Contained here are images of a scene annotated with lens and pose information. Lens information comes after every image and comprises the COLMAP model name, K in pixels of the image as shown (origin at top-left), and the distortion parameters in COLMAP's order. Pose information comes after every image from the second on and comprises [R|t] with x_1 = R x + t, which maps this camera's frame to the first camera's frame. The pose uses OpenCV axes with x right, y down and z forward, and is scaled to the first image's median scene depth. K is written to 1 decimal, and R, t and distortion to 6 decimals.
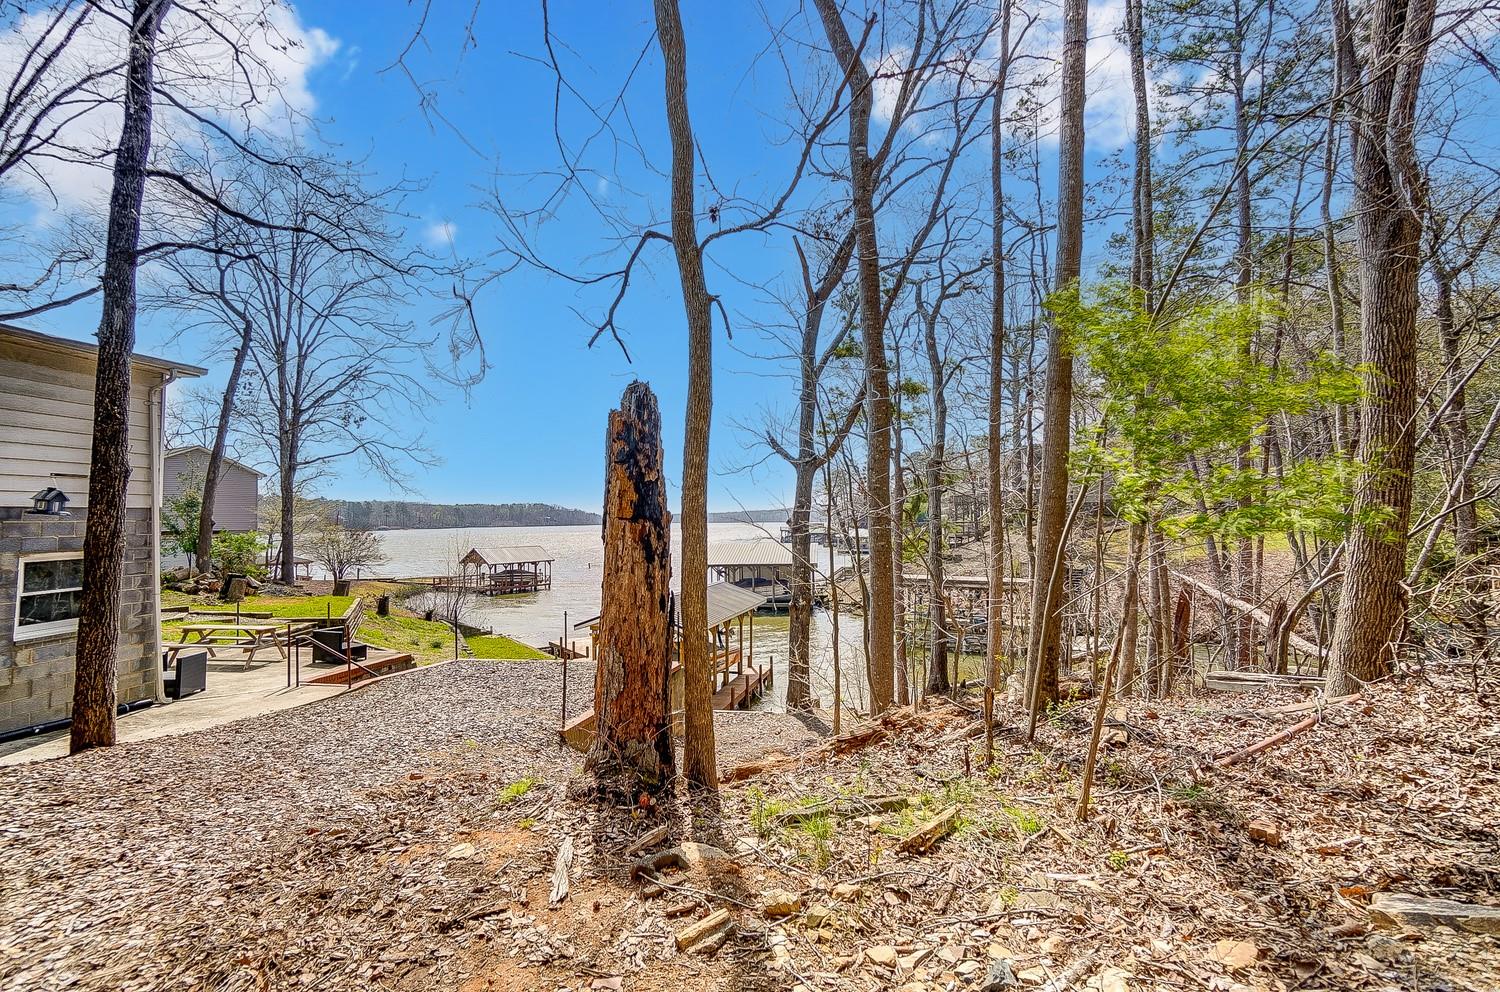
lens RADIAL K [[672.8, 0, 753.0], [0, 672.8, 506.2], [0, 0, 1]] dist [0.000734, 0.006307]
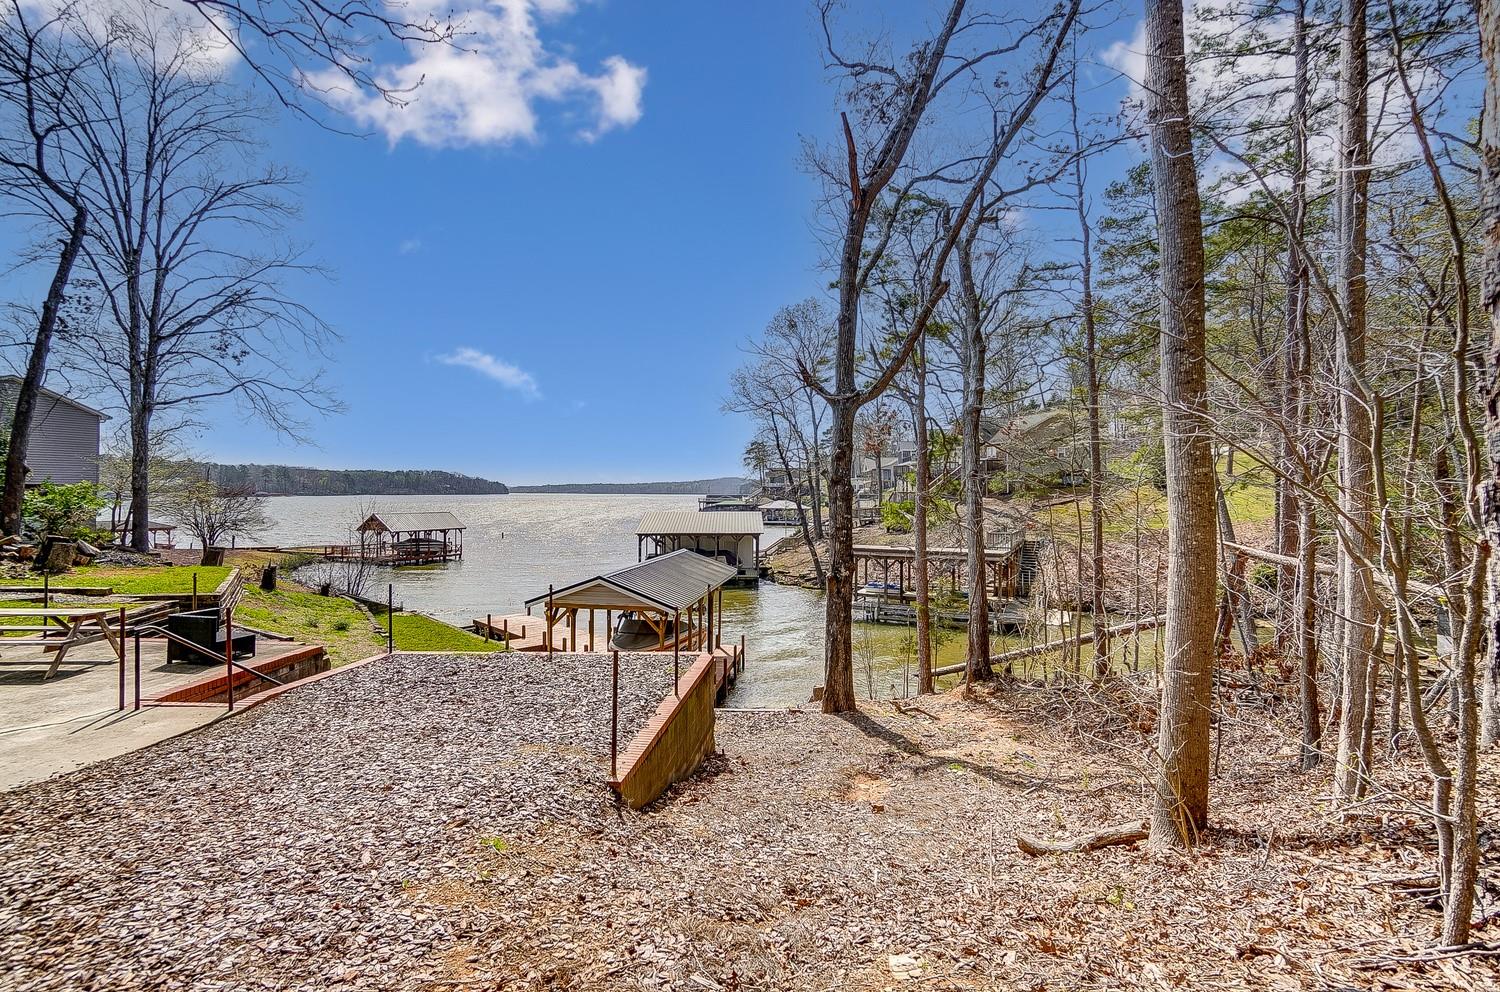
lens RADIAL K [[672.8, 0, 753.6], [0, 672.8, 485.4], [0, 0, 1]] dist [0.000734, 0.006307]
pose [[0.991673, 0.016284, 0.127750, -0.067888], [-0.017580, 0.999805, 0.009025, 0.016288], [-0.127578, -0.011196, 0.991765, 0.108013]]
